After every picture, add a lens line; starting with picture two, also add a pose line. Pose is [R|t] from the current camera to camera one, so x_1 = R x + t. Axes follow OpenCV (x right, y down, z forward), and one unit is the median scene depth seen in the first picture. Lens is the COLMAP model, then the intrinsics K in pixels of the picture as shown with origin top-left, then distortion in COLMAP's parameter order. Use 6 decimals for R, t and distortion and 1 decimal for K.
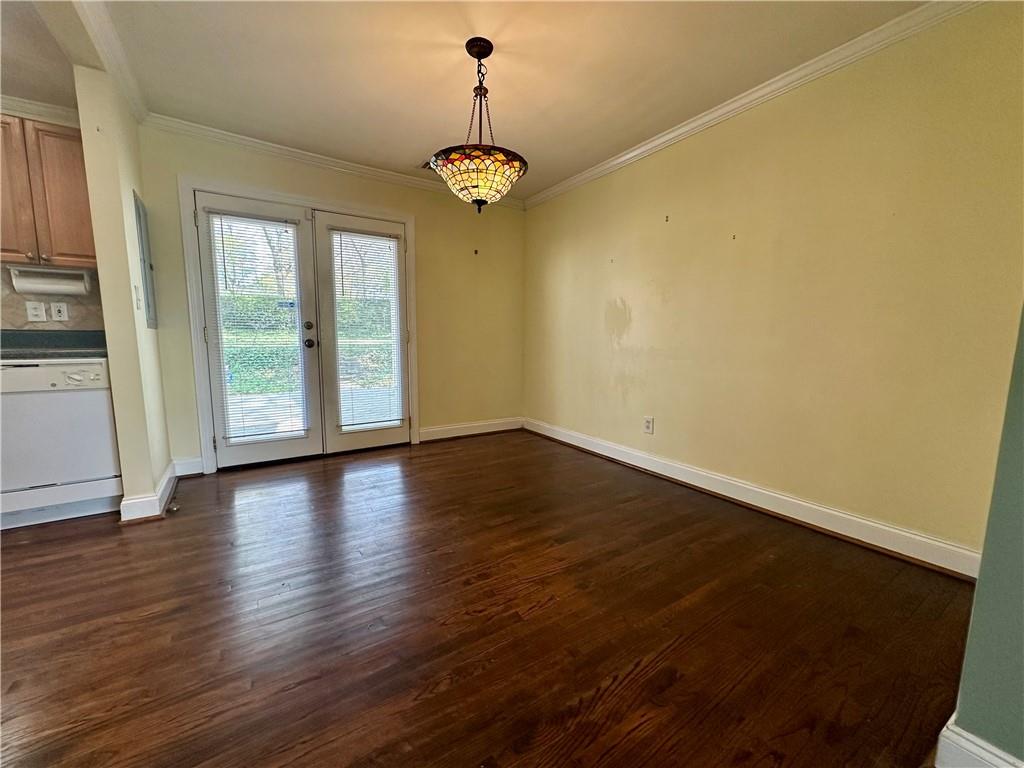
lens RADIAL K [[410.4, 0, 509.9], [0, 410.4, 384.3], [0, 0, 1]] dist [-0.000711, -0.000477]
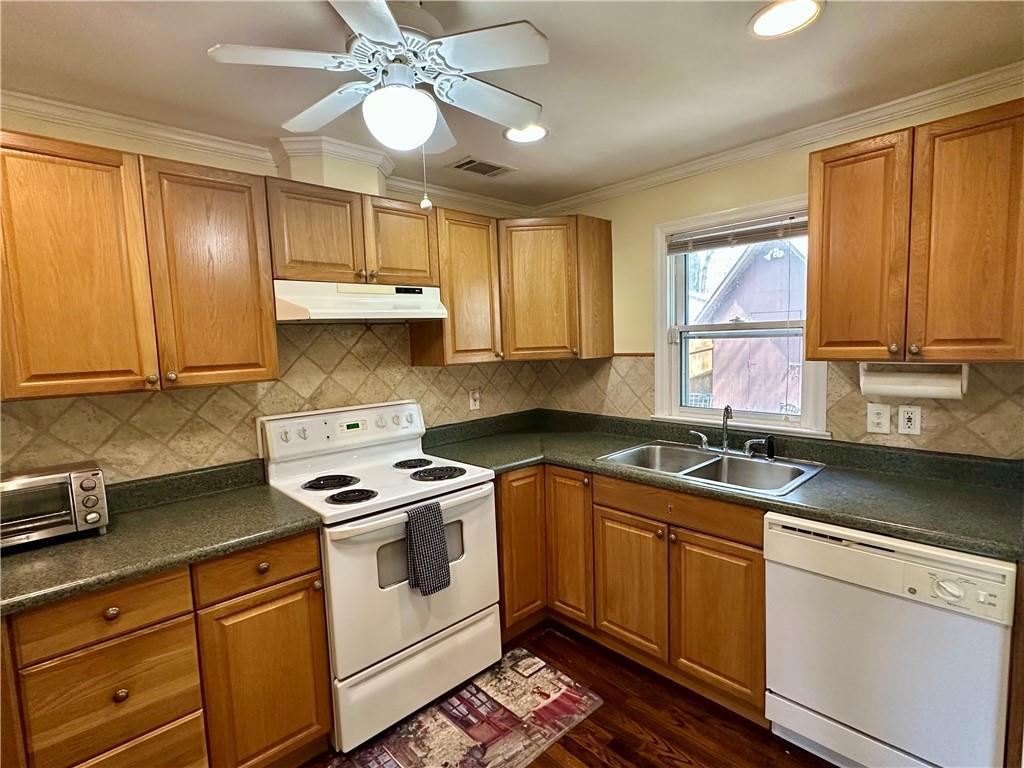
lens RADIAL K [[503.1, 0, 513.1], [0, 503.1, 385.2], [0, 0, 1]] dist [-0.003739, -0.000305]
pose [[0.182068, 0.078406, -0.980155, -0.407768], [-0.081988, 0.994555, 0.064329, -0.202648], [0.979862, 0.068649, 0.187505, 0.229042]]
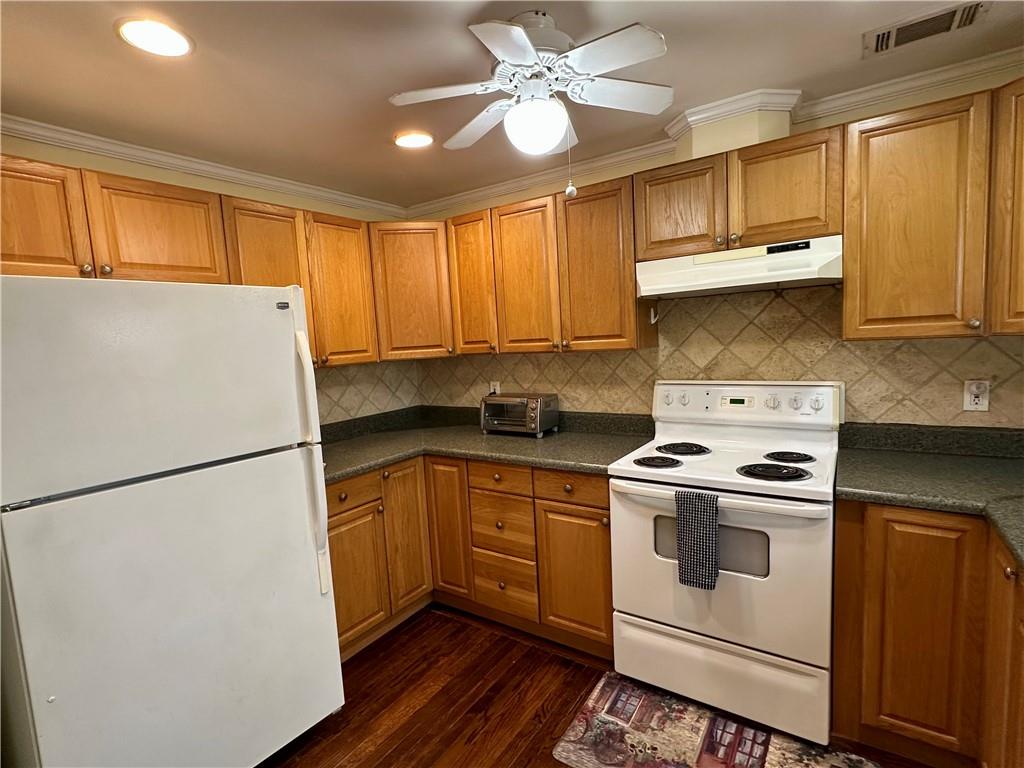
lens RADIAL K [[503.1, 0, 512.8], [0, 503.1, 386.4], [0, 0, 1]] dist [-0.003739, -0.000305]
pose [[-0.918335, 0.085727, -0.386408, -0.639265], [0.004167, 0.978302, 0.207140, -0.248239], [0.395781, 0.188614, -0.898767, 0.696049]]
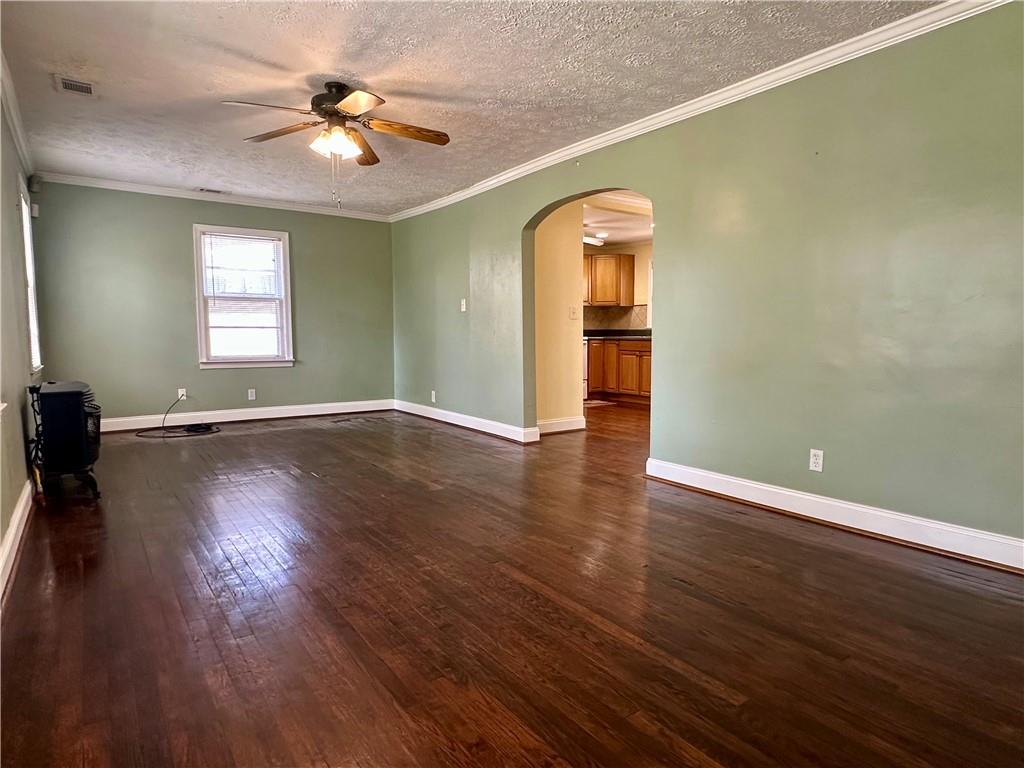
lens RADIAL K [[597.4, 0, 510.7], [0, 597.4, 384.7], [0, 0, 1]] dist [0.002008, 0.000032]
pose [[0.044523, 0.085266, -0.995363, 1.798419], [-0.117687, 0.989861, 0.079530, 0.026229], [0.992052, 0.113600, 0.054106, -0.158865]]
